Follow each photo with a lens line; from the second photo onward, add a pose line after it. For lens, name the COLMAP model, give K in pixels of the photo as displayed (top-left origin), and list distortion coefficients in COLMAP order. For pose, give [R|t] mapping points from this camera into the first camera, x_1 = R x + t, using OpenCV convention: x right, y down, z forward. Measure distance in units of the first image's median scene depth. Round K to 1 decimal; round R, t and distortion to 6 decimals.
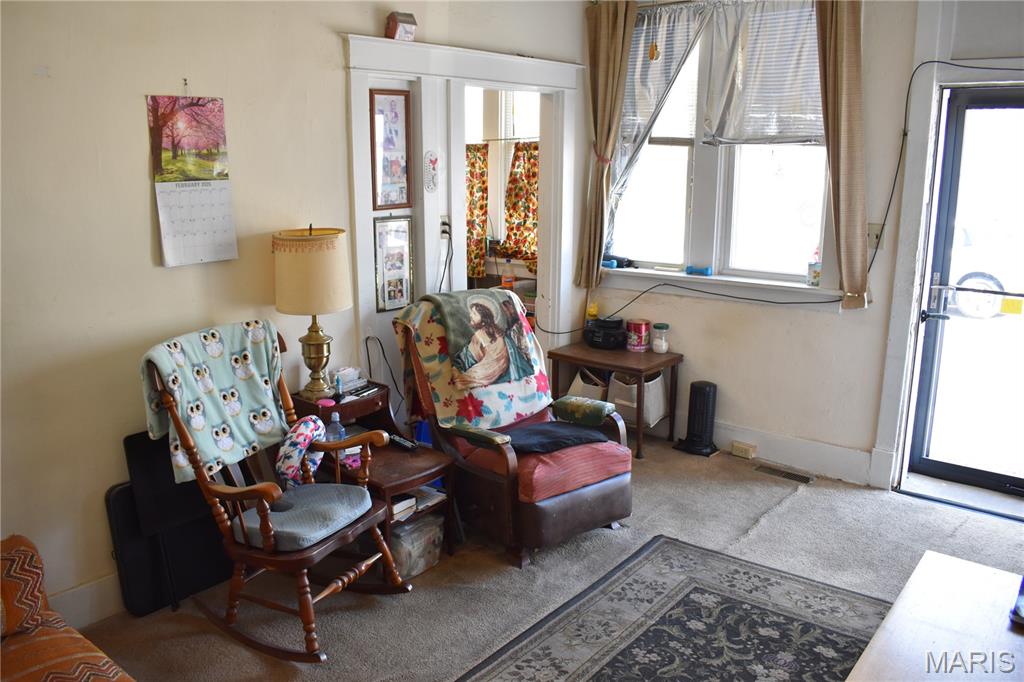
lens RADIAL K [[805.3, 0, 512.0], [0, 805.3, 341.0], [0, 0, 1]] dist [-0.087587, -0.000903]
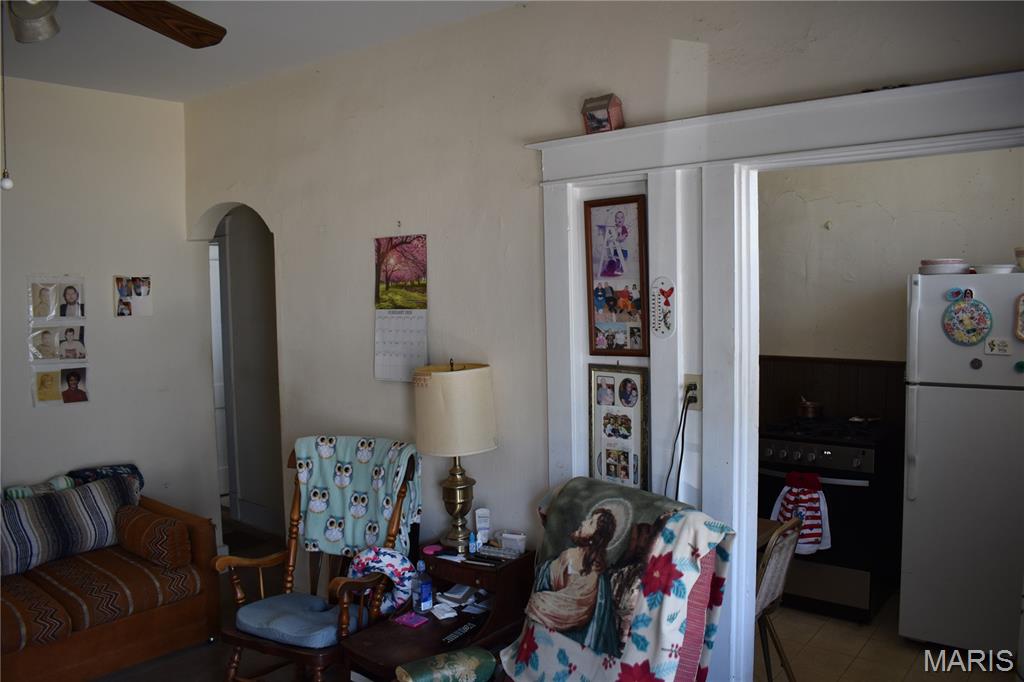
lens RADIAL K [[805.3, 0, 512.0], [0, 805.3, 341.0], [0, 0, 1]] dist [-0.087587, -0.000903]
pose [[0.021828, 0.071288, -0.997217, 0.598044], [-0.202467, 0.977102, 0.065419, -0.210476], [0.979046, 0.200475, 0.035761, 0.891987]]
